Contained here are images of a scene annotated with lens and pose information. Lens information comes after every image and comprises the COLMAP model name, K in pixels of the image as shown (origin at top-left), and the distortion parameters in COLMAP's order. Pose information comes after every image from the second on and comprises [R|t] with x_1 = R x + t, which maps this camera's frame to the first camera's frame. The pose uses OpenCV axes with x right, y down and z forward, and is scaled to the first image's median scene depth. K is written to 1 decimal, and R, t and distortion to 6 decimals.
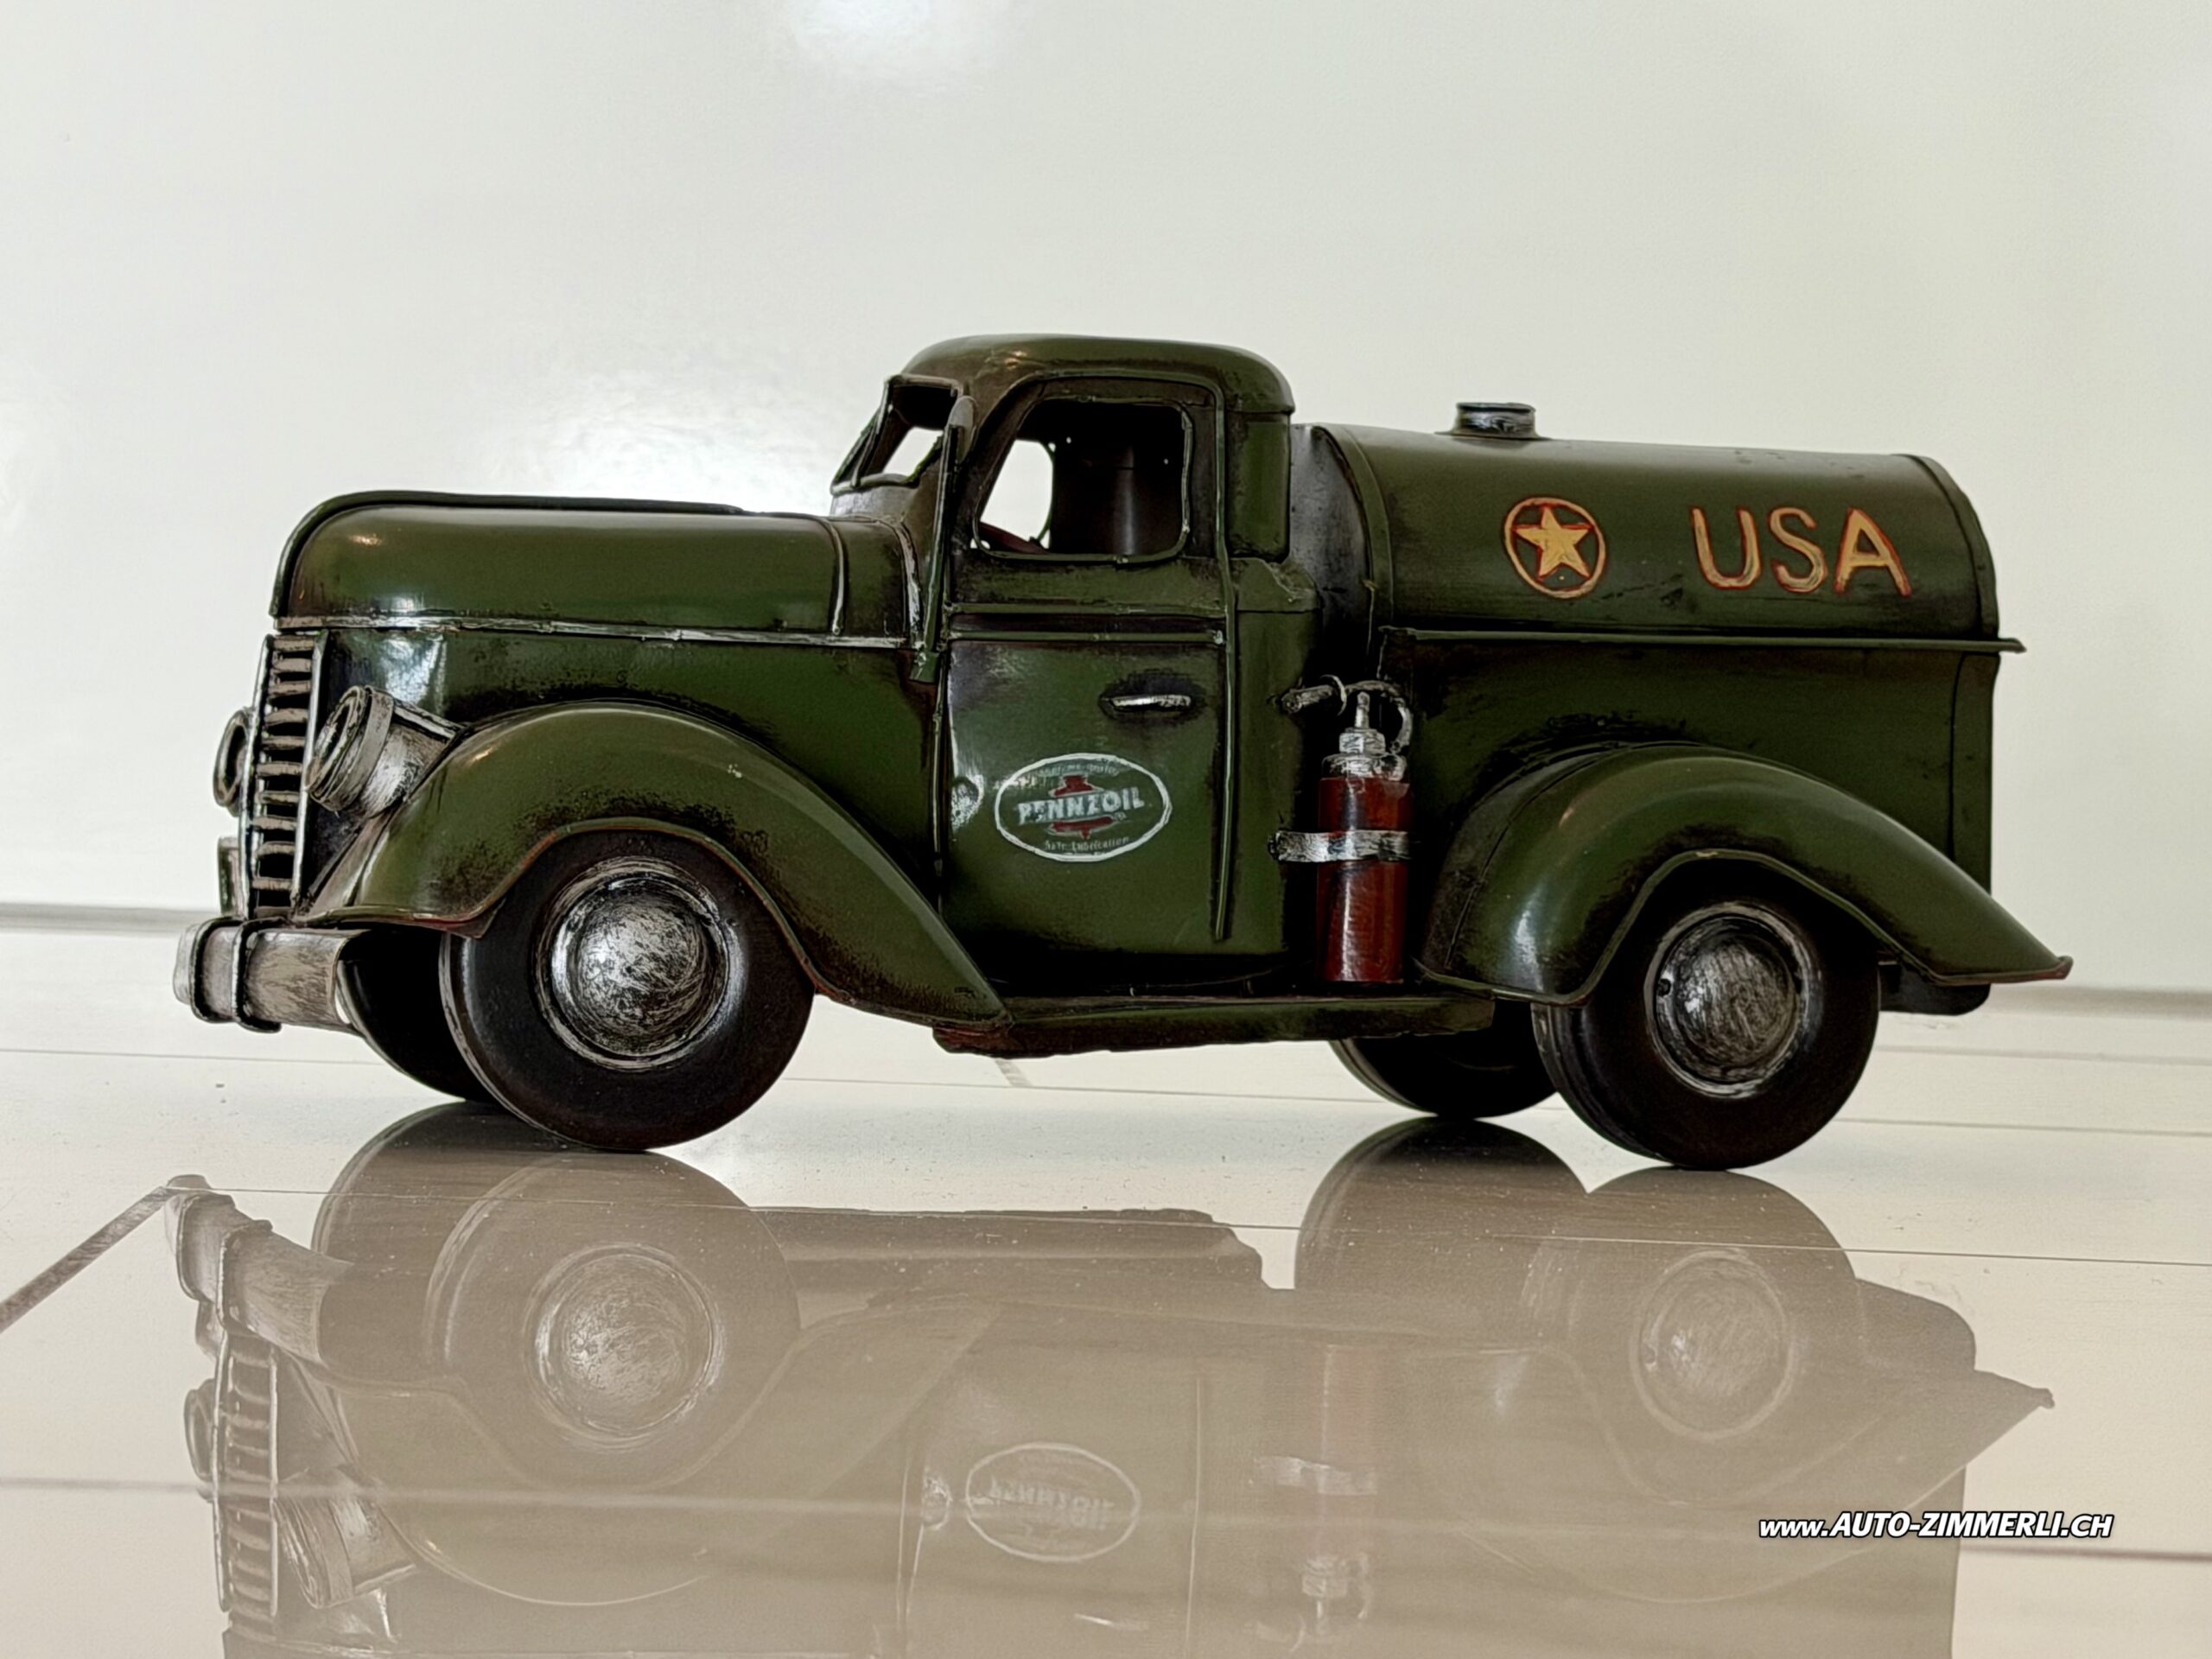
lens RADIAL K [[5311.7, 0, 1106.0], [0, 5311.7, 829.5], [0, 0, 1]] dist [0.065142, 0.291027]
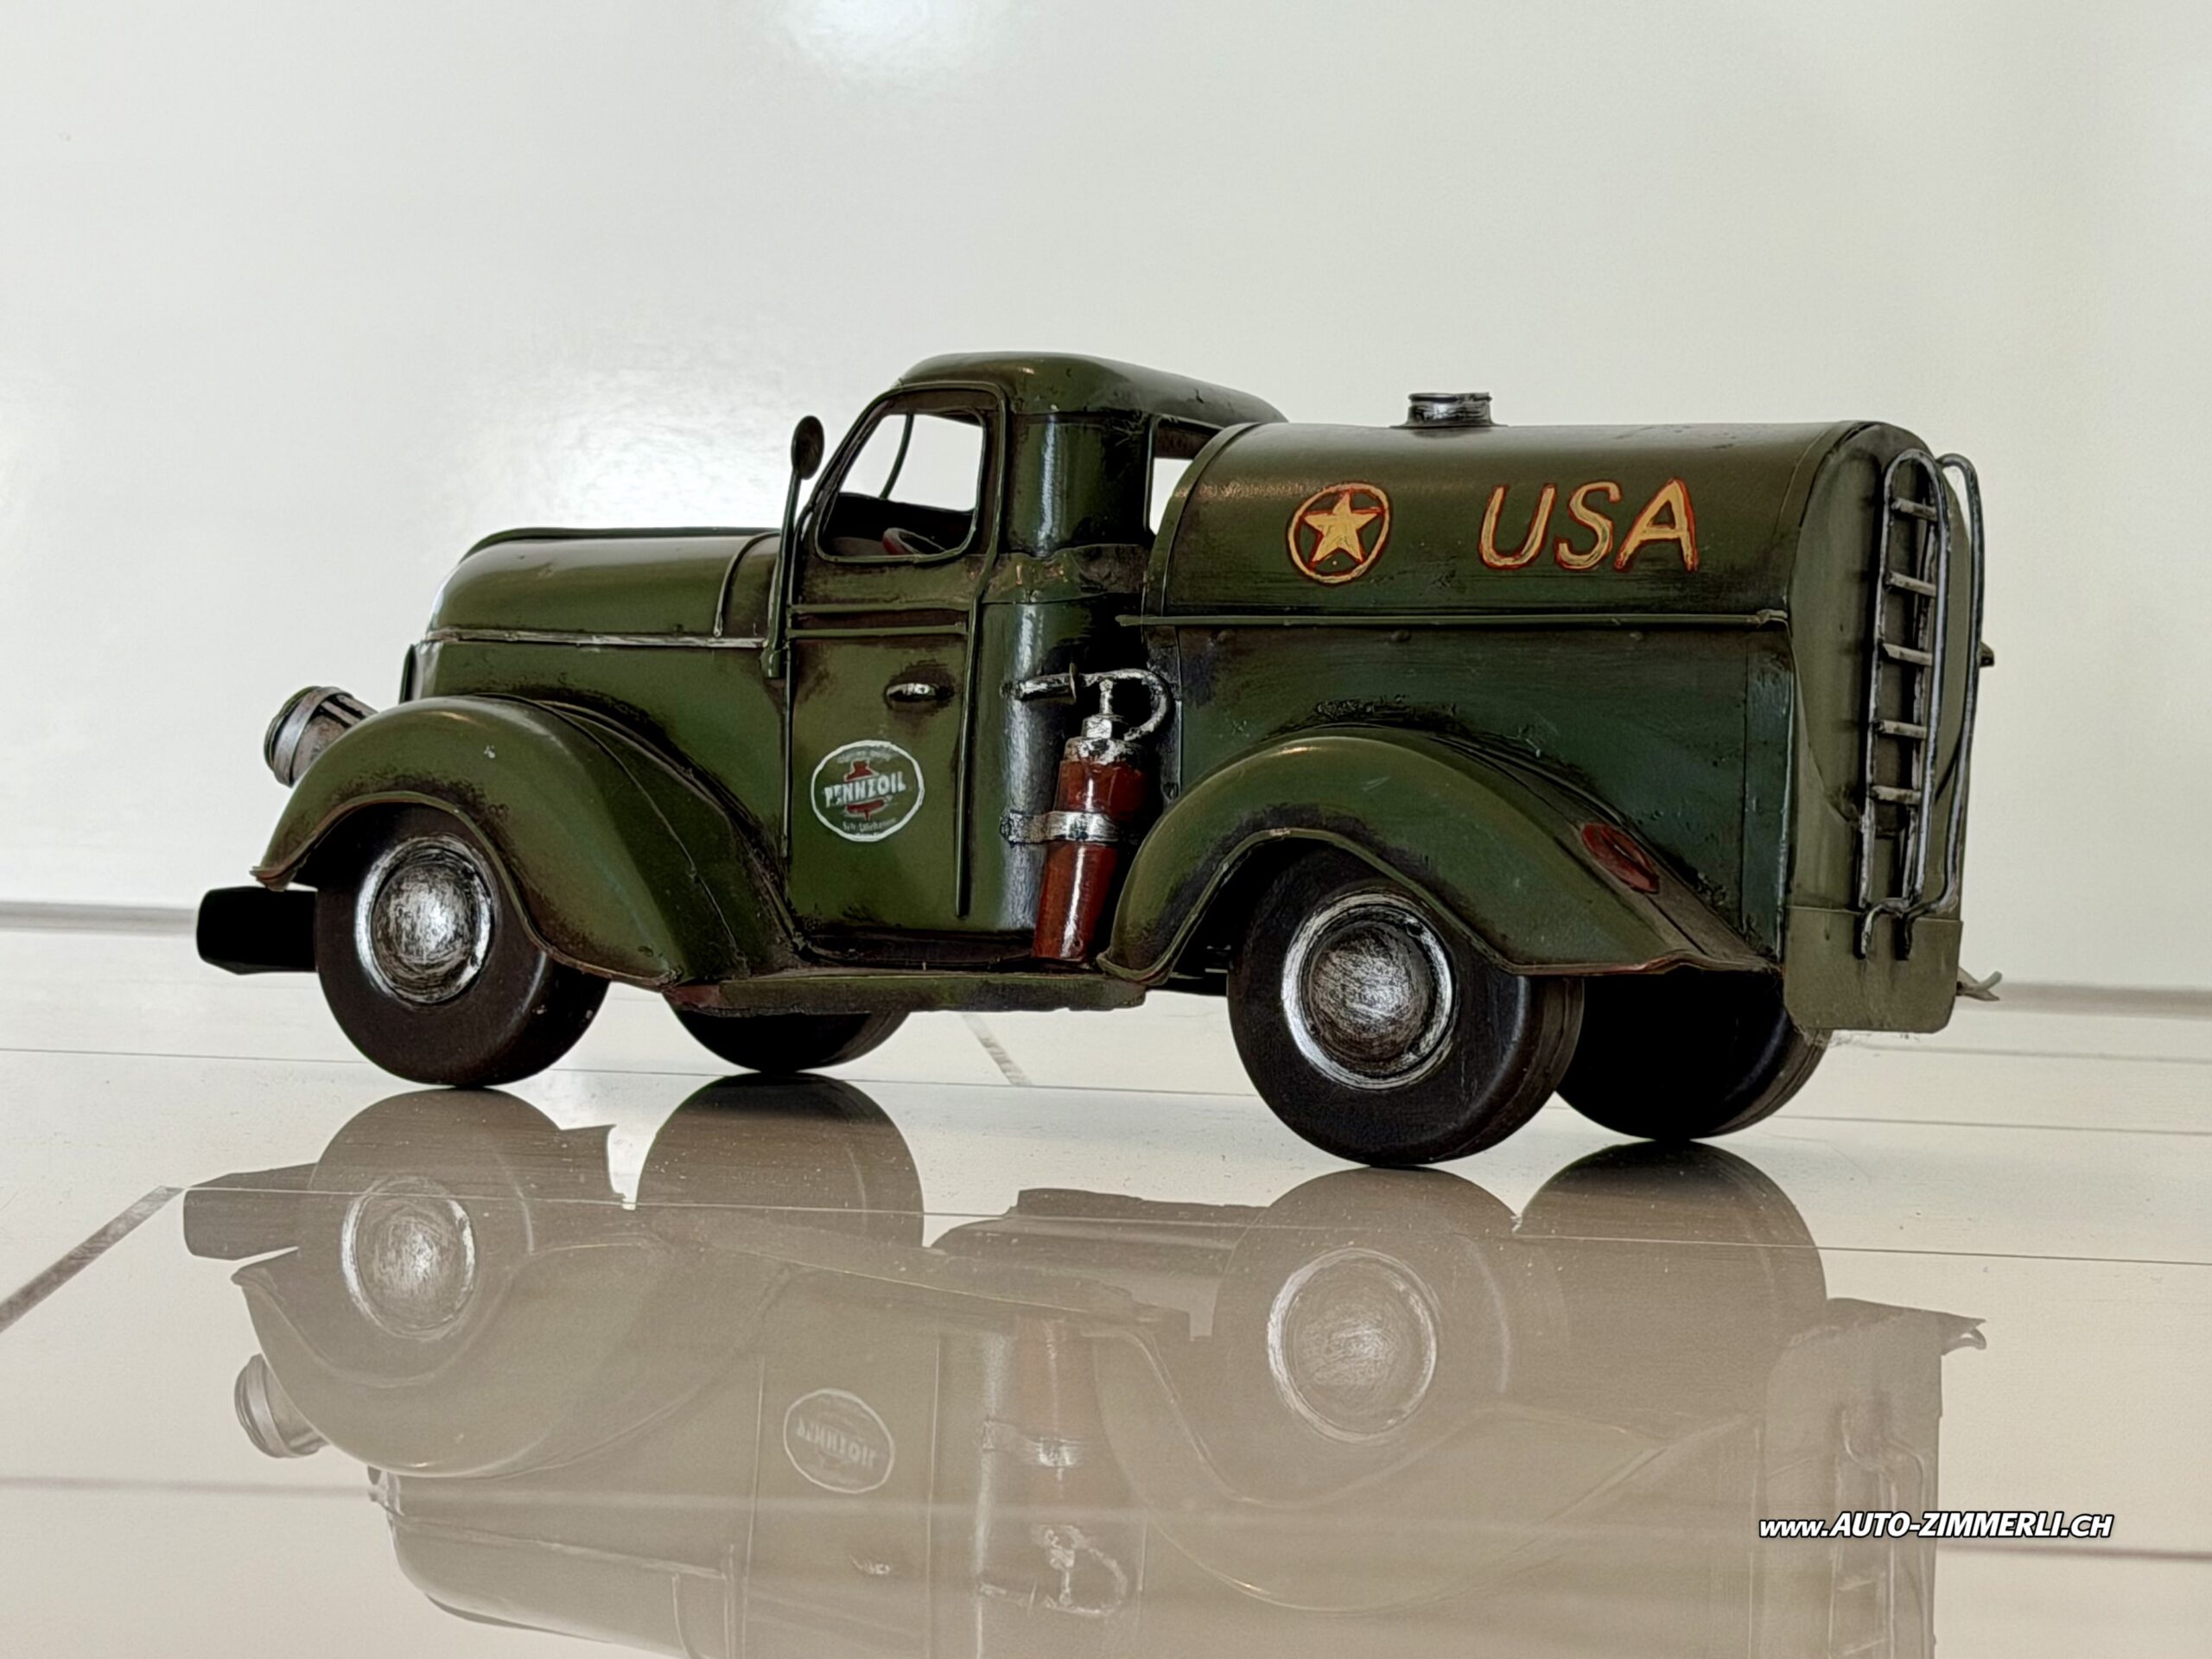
lens RADIAL K [[5311.7, 0, 1106.0], [0, 5311.7, 829.5], [0, 0, 1]] dist [0.065142, 0.291027]
pose [[0.653270, -0.005107, -0.757107, 0.828038], [-0.028433, 0.999106, -0.031273, 0.035307], [0.756591, 0.041956, 0.652542, 0.333086]]
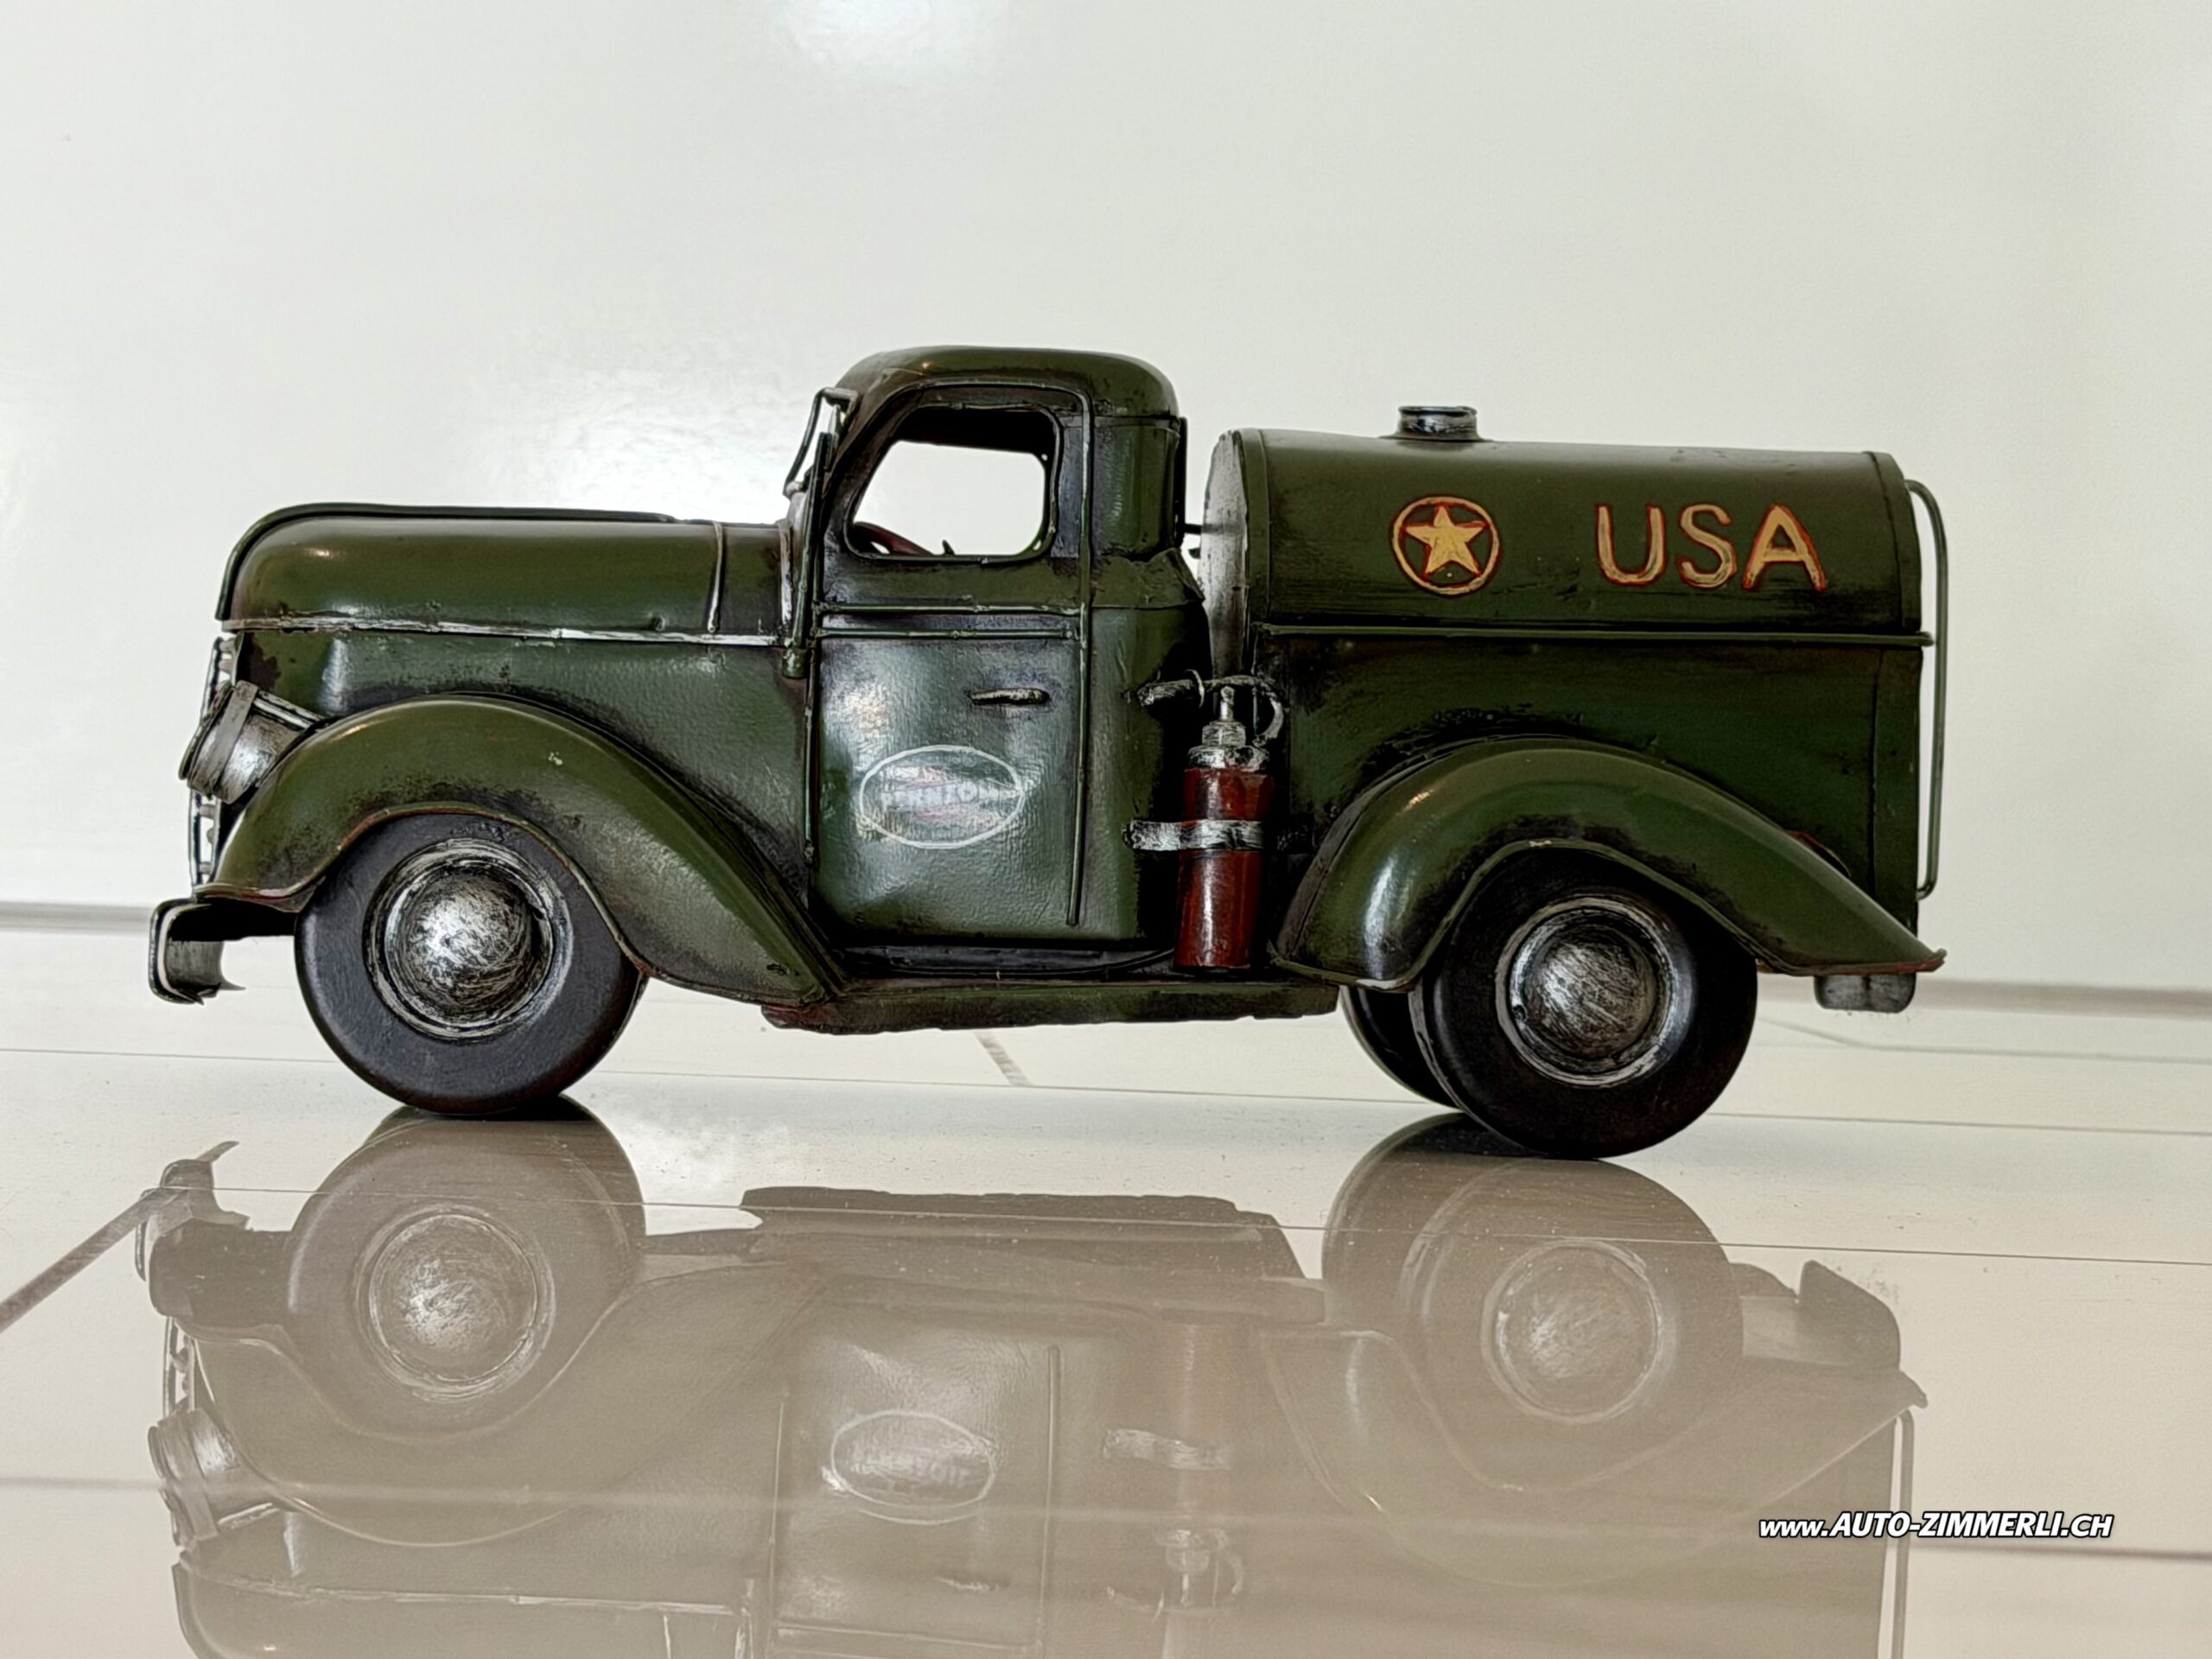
lens RADIAL K [[5311.7, 0, 1106.0], [0, 5311.7, 829.5], [0, 0, 1]] dist [0.065142, 0.291027]
pose [[0.969234, 0.001613, -0.246135, 0.279909], [-0.004926, 0.999905, -0.012847, 0.015234], [0.246091, 0.013664, 0.969150, -0.002272]]
